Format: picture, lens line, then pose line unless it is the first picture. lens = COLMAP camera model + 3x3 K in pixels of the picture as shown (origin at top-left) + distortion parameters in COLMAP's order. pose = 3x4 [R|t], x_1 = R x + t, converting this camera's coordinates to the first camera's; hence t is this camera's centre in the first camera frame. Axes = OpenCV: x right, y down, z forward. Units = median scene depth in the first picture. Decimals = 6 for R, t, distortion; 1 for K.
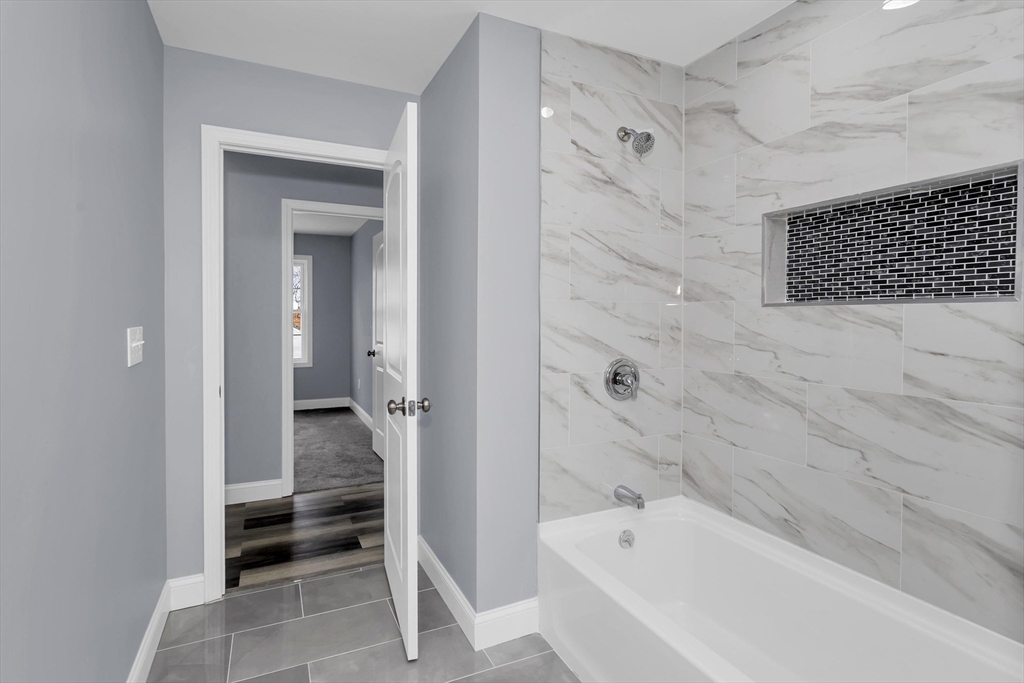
lens RADIAL K [[494.7, 0, 514.4], [0, 494.7, 322.3], [0, 0, 1]] dist [-0.001378, 0.001517]
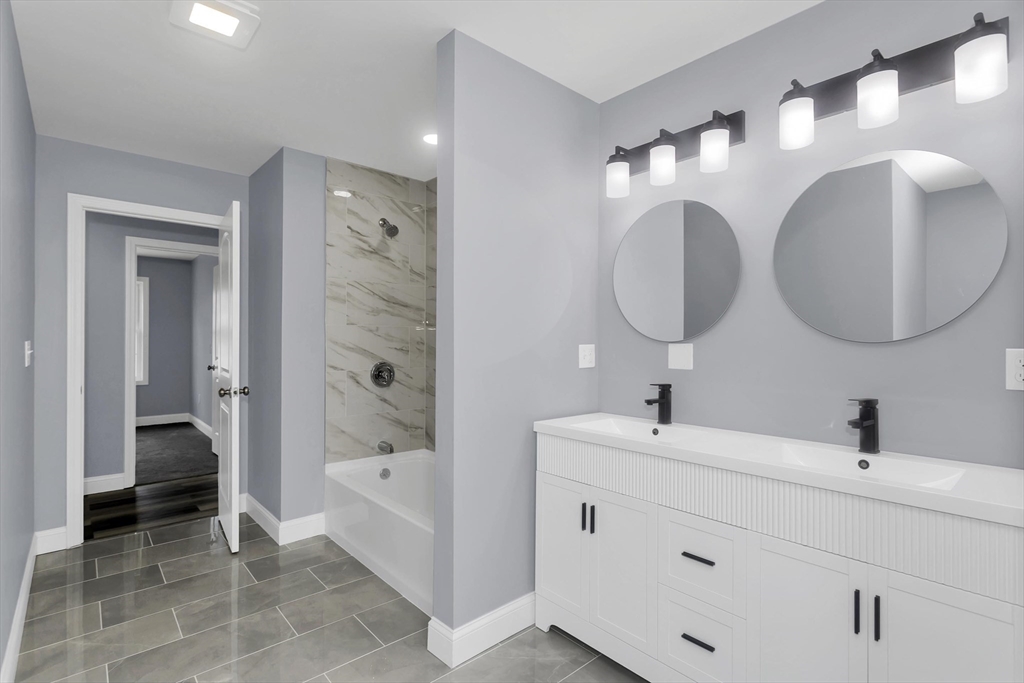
lens RADIAL K [[494.7, 0, 511.5], [0, 494.7, 338.5], [0, 0, 1]] dist [-0.001378, 0.001517]
pose [[0.966965, 0.001799, 0.254904, 0.204150], [0.001168, 0.999933, -0.011488, 0.016440], [-0.254907, 0.011407, 0.966898, -0.635707]]
